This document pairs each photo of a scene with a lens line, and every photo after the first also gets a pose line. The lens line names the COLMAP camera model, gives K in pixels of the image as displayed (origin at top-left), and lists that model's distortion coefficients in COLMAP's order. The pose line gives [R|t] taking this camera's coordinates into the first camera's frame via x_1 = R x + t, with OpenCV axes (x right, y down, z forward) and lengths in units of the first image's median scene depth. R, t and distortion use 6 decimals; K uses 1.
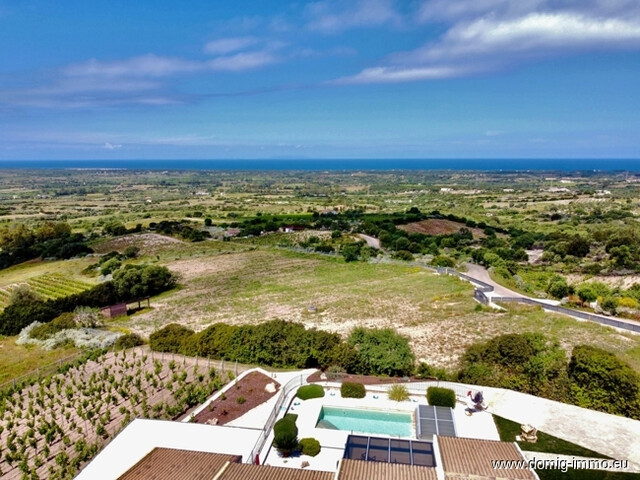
lens RADIAL K [[484.3, 0, 314.7], [0, 484.3, 239.0], [0, 0, 1]] dist [0.005622, -0.009552]
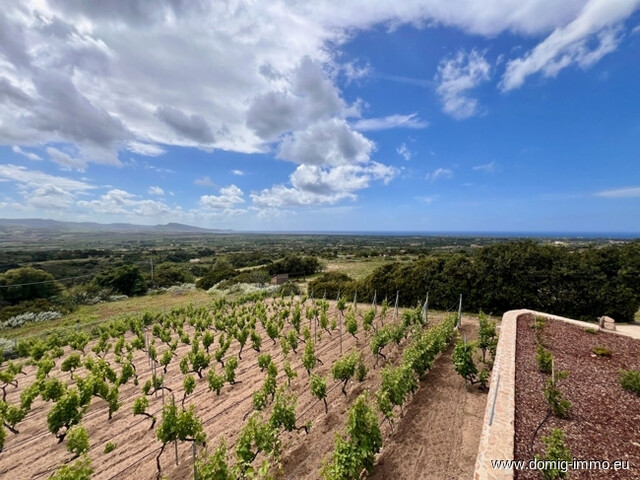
lens RADIAL K [[254.6, 0, 320.0], [0, 254.6, 240.0], [0, 0, 1]] dist [-0.002969, -0.000175]
pose [[0.965575, 0.016336, -0.259610, -0.037339], [-0.049411, 0.991374, -0.121394, 0.034777], [0.255387, 0.130042, 0.958053, 0.100991]]
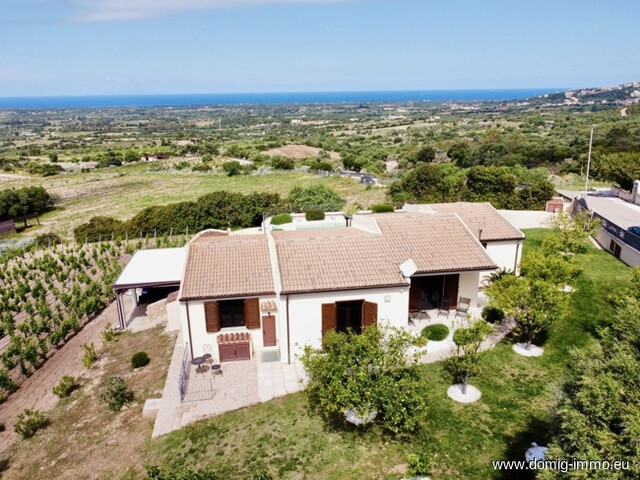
lens RADIAL K [[484.3, 0, 314.7], [0, 484.3, 239.0], [0, 0, 1]] dist [0.005622, -0.009552]
pose [[0.952968, -0.100129, 0.286053, -0.030726], [0.062774, 0.988591, 0.136918, 0.022261], [-0.296499, -0.112522, 0.948381, -0.018850]]
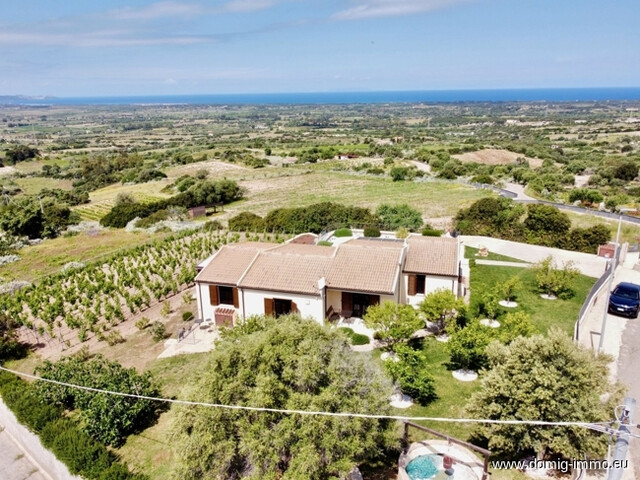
lens RADIAL K [[484.3, 0, 314.7], [0, 484.3, 239.0], [0, 0, 1]] dist [0.005622, -0.009552]
pose [[0.992892, 0.020980, -0.117155, 0.008599], [-0.005453, 0.991327, 0.131307, 0.015222], [0.118893, -0.129735, 0.984395, -0.051565]]
